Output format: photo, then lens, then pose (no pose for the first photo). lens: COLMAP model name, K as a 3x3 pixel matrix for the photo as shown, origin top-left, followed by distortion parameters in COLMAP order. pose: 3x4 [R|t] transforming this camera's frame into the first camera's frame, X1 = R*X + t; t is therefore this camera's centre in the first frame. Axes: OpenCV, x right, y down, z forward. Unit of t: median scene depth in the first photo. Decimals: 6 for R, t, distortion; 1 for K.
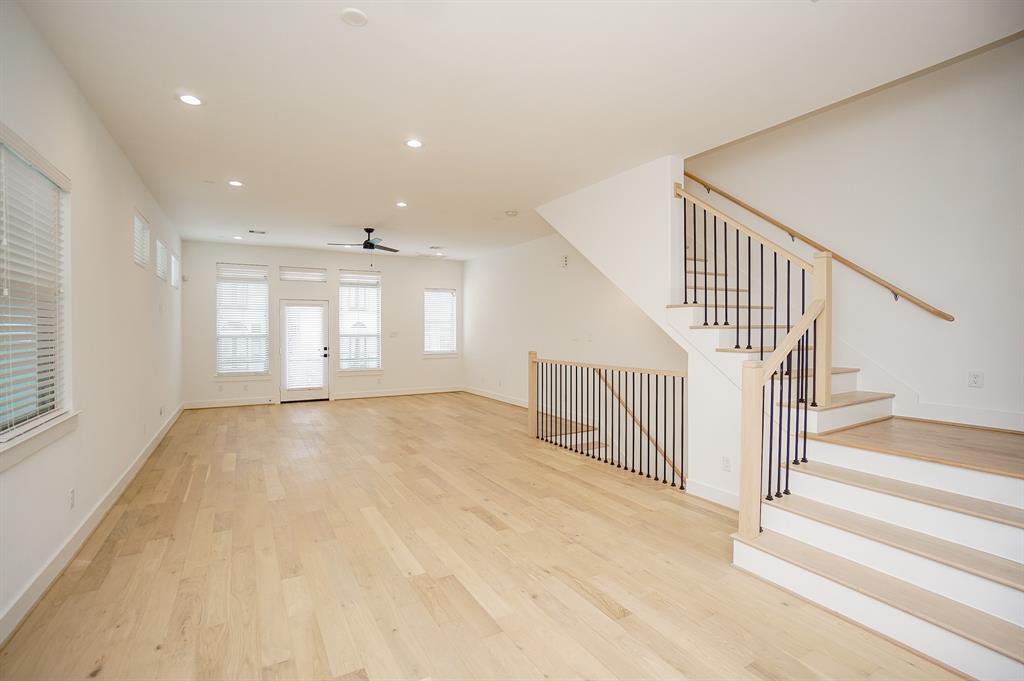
lens RADIAL K [[474.9, 0, 498.0], [0, 474.9, 335.0], [0, 0, 1]] dist [-0.002207, -0.000343]
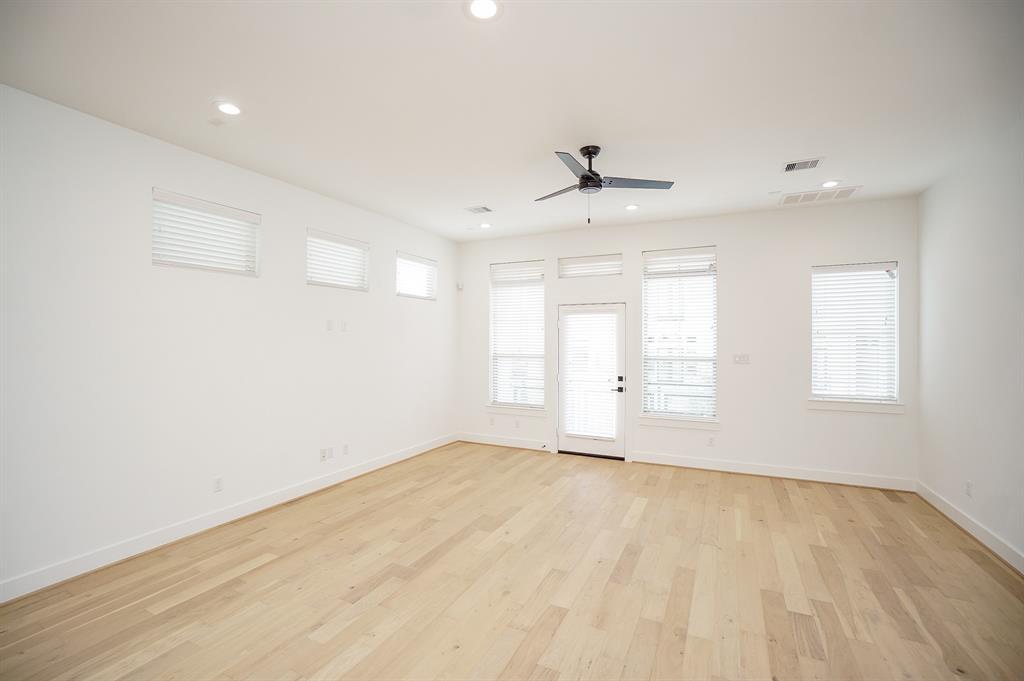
lens RADIAL K [[453.7, 0, 501.2], [0, 453.7, 338.3], [0, 0, 1]] dist [-0.072608, 0.027720]
pose [[0.565964, -0.000921, -0.824430, 0.045169], [-0.010758, 0.999906, -0.008503, -0.018850], [0.824360, 0.013682, 0.565901, 0.541847]]
